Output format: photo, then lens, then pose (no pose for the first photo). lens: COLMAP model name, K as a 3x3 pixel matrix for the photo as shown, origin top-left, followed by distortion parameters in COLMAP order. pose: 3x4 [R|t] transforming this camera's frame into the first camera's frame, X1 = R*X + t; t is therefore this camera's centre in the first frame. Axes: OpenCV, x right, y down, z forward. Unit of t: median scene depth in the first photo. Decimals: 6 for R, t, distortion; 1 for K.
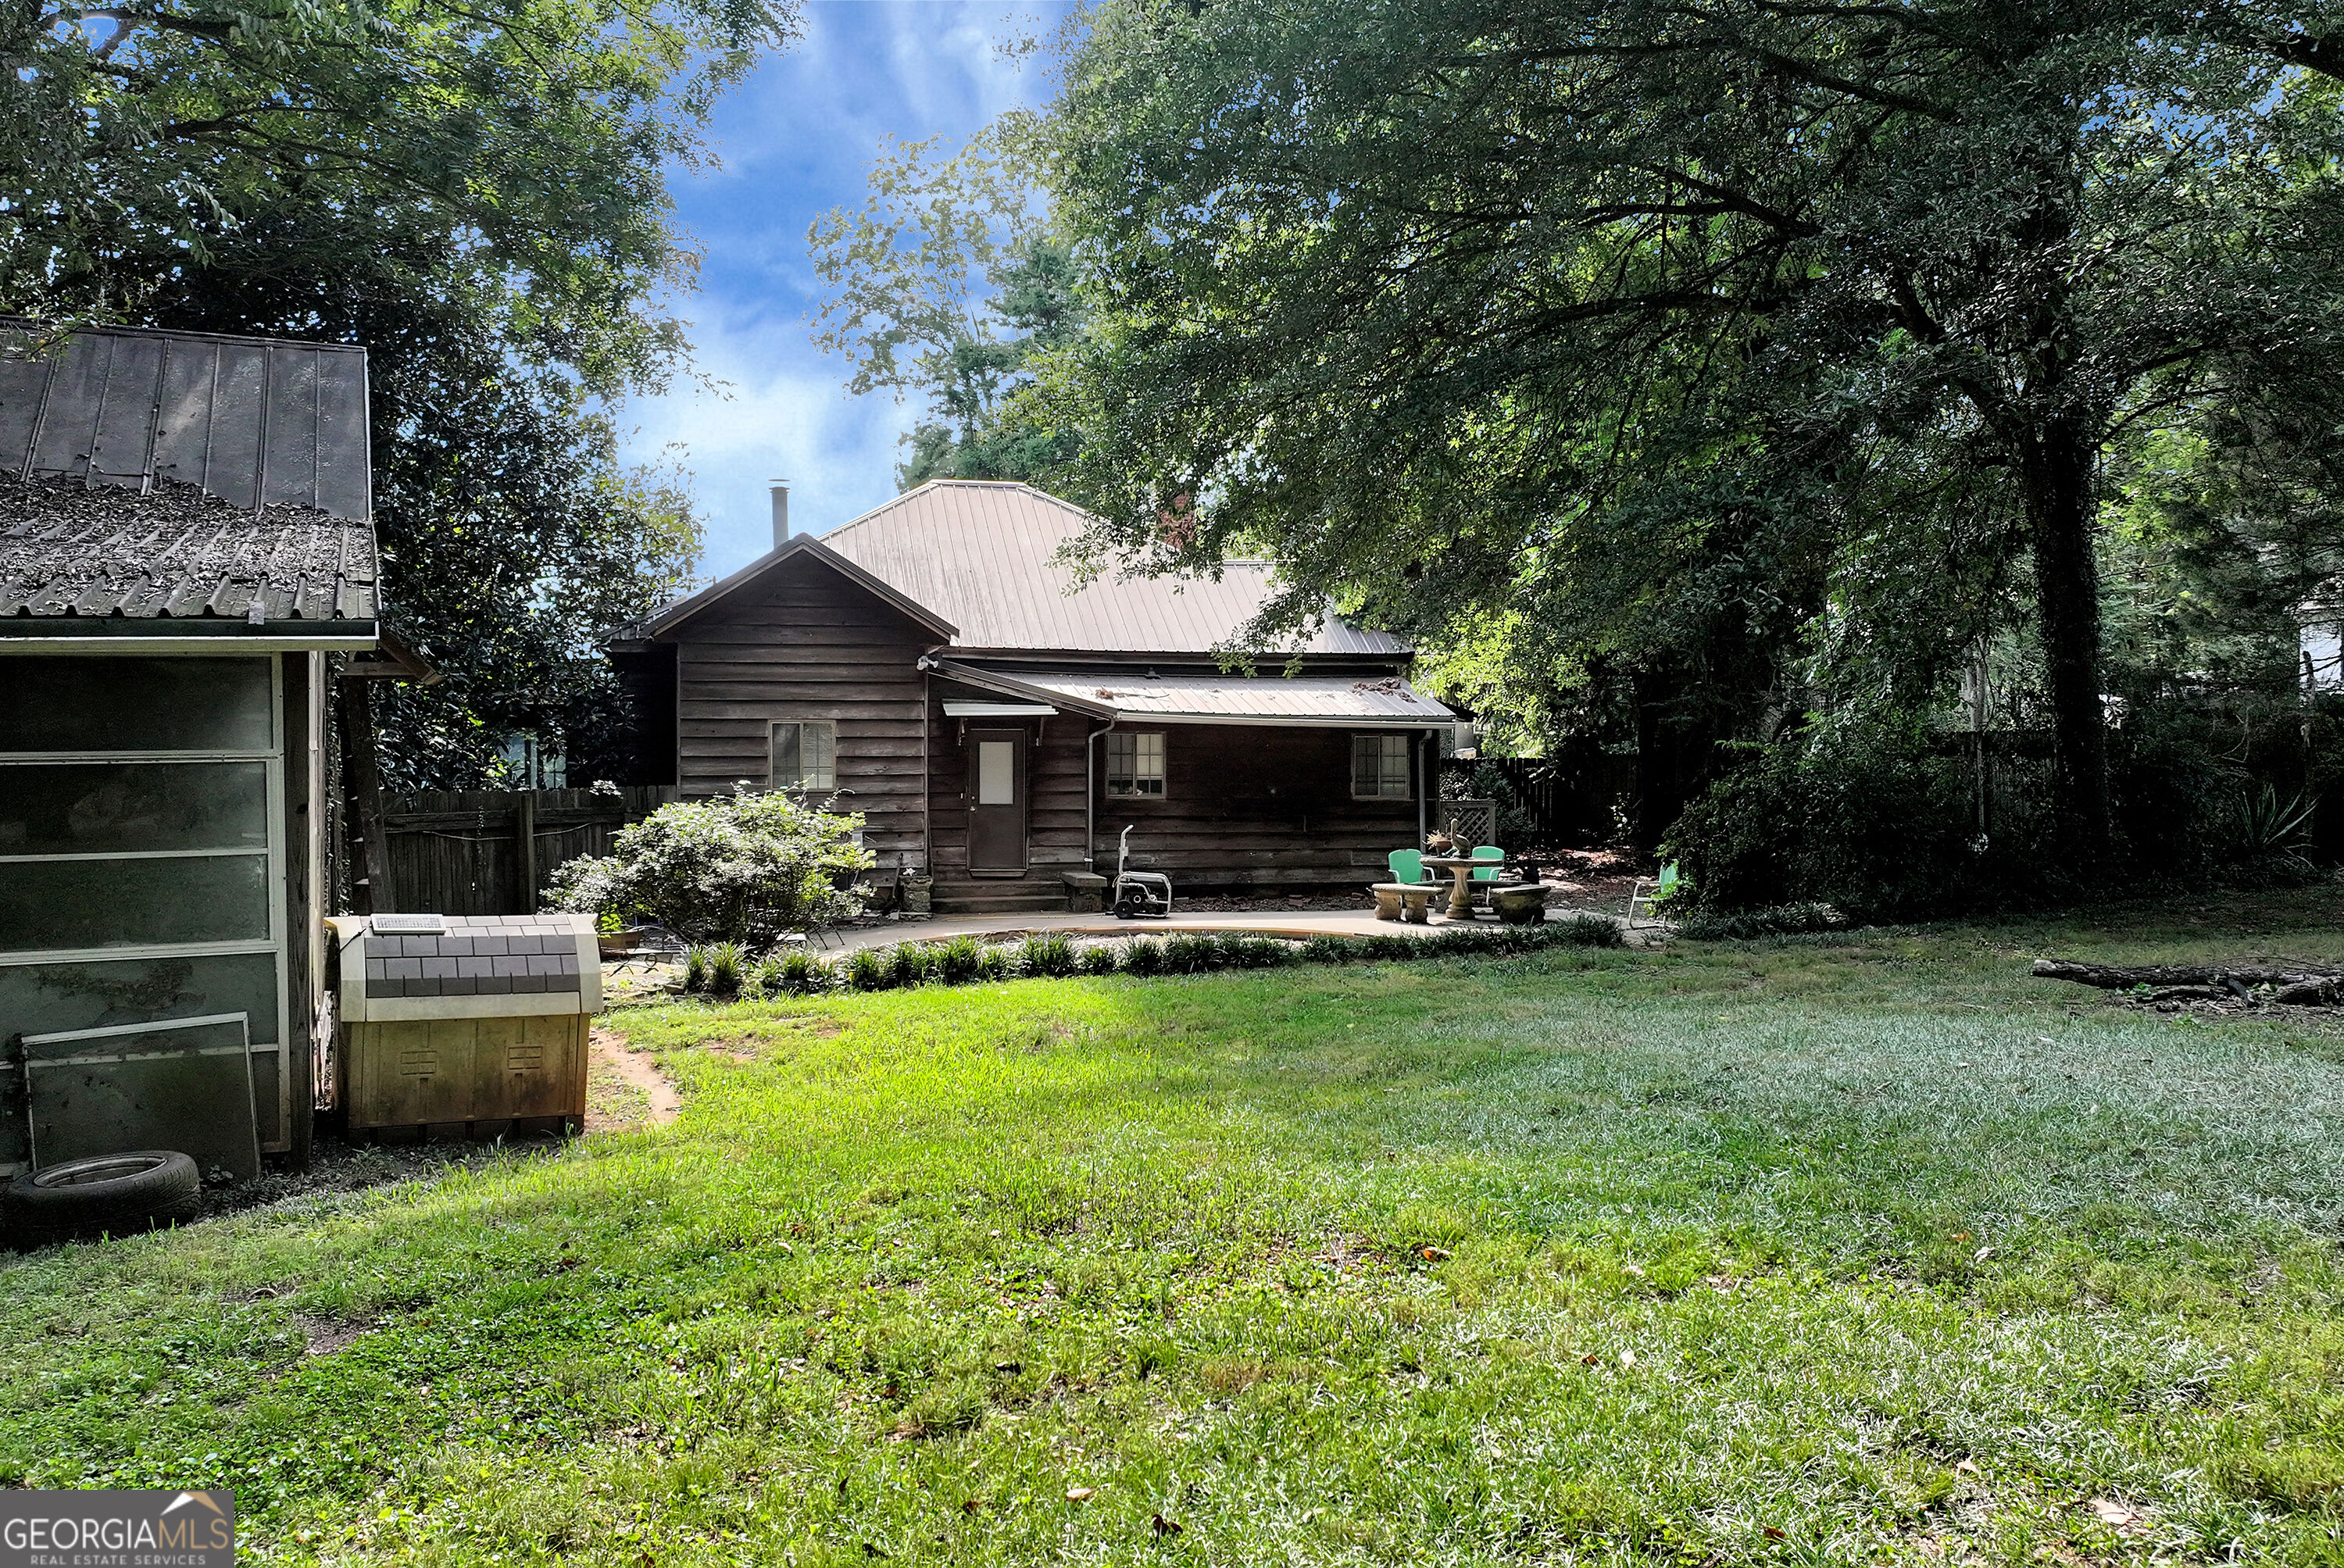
lens RADIAL K [[1764.3, 0, 1217.6], [0, 1764.3, 778.8], [0, 0, 1]] dist [0.002999, -0.001940]
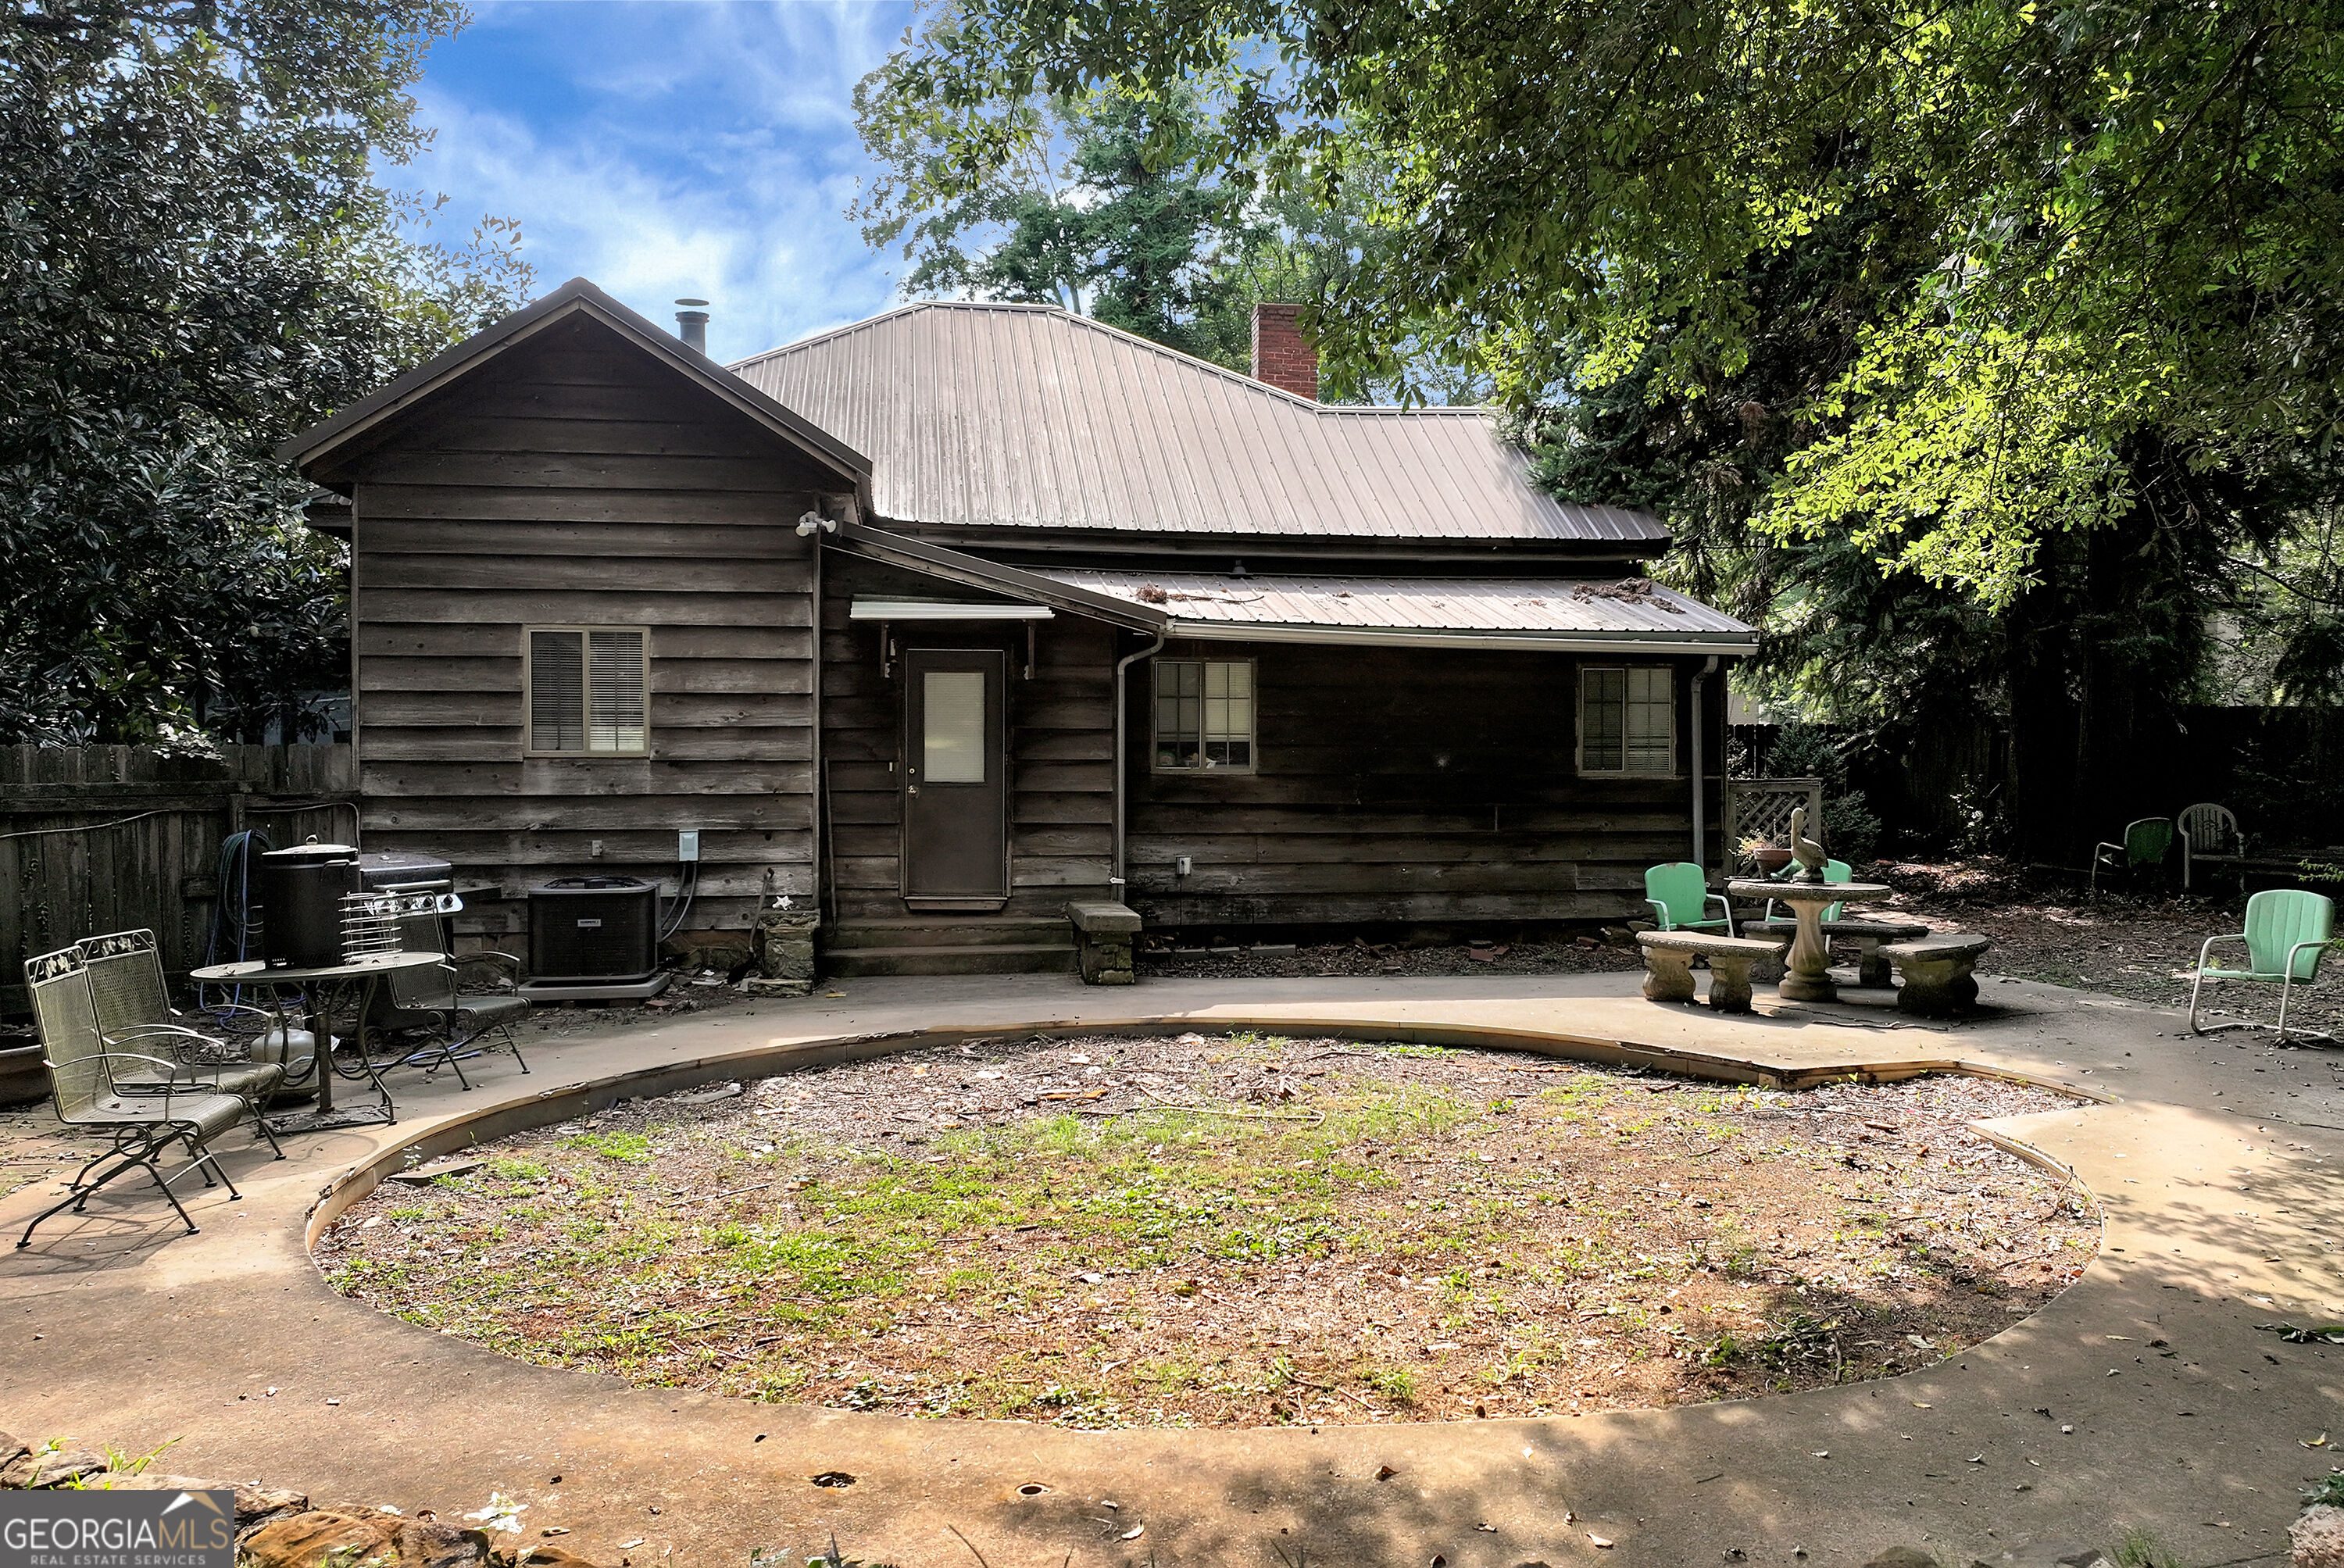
lens RADIAL K [[1922.0, 0, 1268.9], [0, 1922.0, 720.0], [0, 0, 1]] dist [0.000684, 0.001778]
pose [[0.998817, -0.000317, -0.048633, 0.005865], [-0.001071, 0.999593, -0.028520, 0.012491], [0.048622, 0.028538, 0.998409, 0.404327]]
